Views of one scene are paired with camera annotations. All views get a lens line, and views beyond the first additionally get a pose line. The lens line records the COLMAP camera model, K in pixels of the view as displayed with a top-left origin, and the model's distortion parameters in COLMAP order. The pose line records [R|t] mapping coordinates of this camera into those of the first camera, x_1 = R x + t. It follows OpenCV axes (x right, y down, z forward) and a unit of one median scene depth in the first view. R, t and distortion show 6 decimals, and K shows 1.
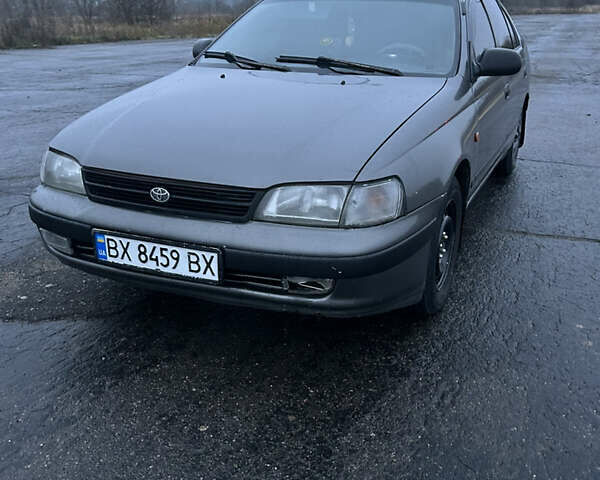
lens RADIAL K [[605.5, 0, 295.8], [0, 605.5, 245.9], [0, 0, 1]] dist [0.081673, -0.098819]
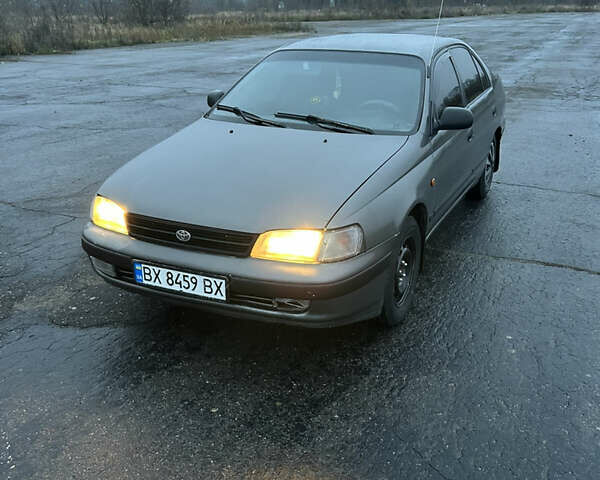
lens RADIAL K [[616.1, 0, 298.0], [0, 616.1, 232.0], [0, 0, 1]] dist [0.085798, -0.128691]
pose [[0.999832, 0.005093, -0.017594, 0.052733], [-0.005366, 0.999866, -0.015490, -0.068562], [0.017512, 0.015582, 0.999725, -0.350564]]
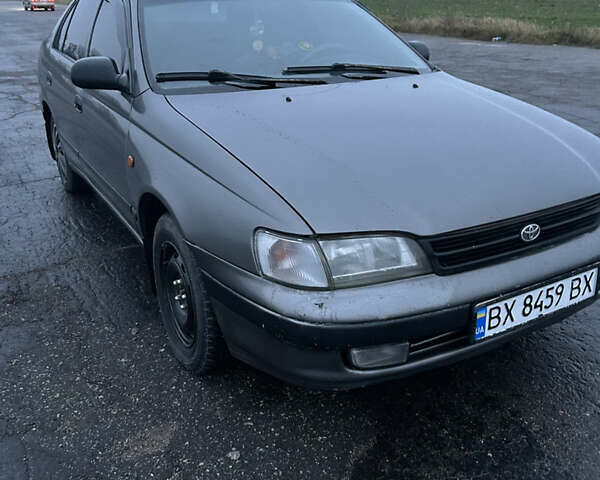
lens RADIAL K [[610.7, 0, 300.0], [0, 610.7, 240.0], [0, 0, 1]] dist [0.082373, -0.129026]
pose [[0.577308, -0.314105, 0.753694, -1.023379], [0.307620, 0.938704, 0.155580, -0.296091], [-0.756364, 0.142034, 0.638546, 0.656205]]
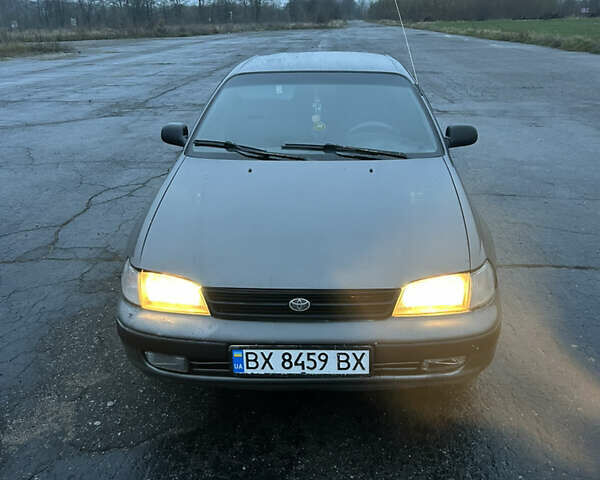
lens RADIAL K [[616.1, 0, 298.0], [0, 616.1, 232.0], [0, 0, 1]] dist [0.085798, -0.128691]
pose [[0.929784, -0.130901, 0.344046, -0.562283], [0.144942, 0.989322, -0.015294, -0.187568], [-0.338370, 0.064087, 0.938828, -0.047604]]
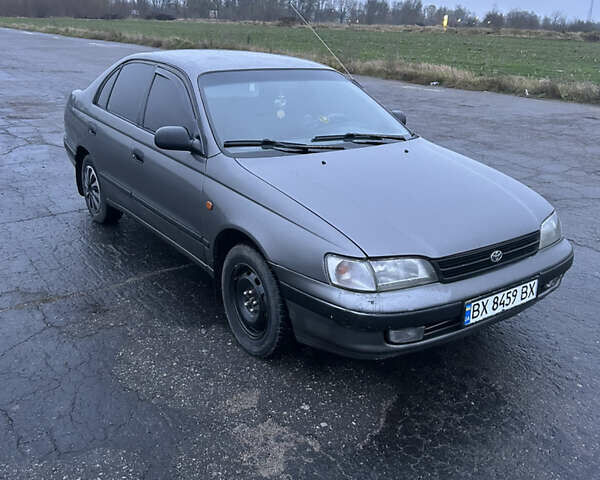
lens RADIAL K [[616.1, 0, 298.0], [0, 616.1, 232.0], [0, 0, 1]] dist [0.085798, -0.128691]
pose [[0.496204, -0.270900, 0.824861, -1.482550], [0.293145, 0.946557, 0.134523, -0.425991], [-0.817220, 0.175053, 0.549098, 0.566136]]
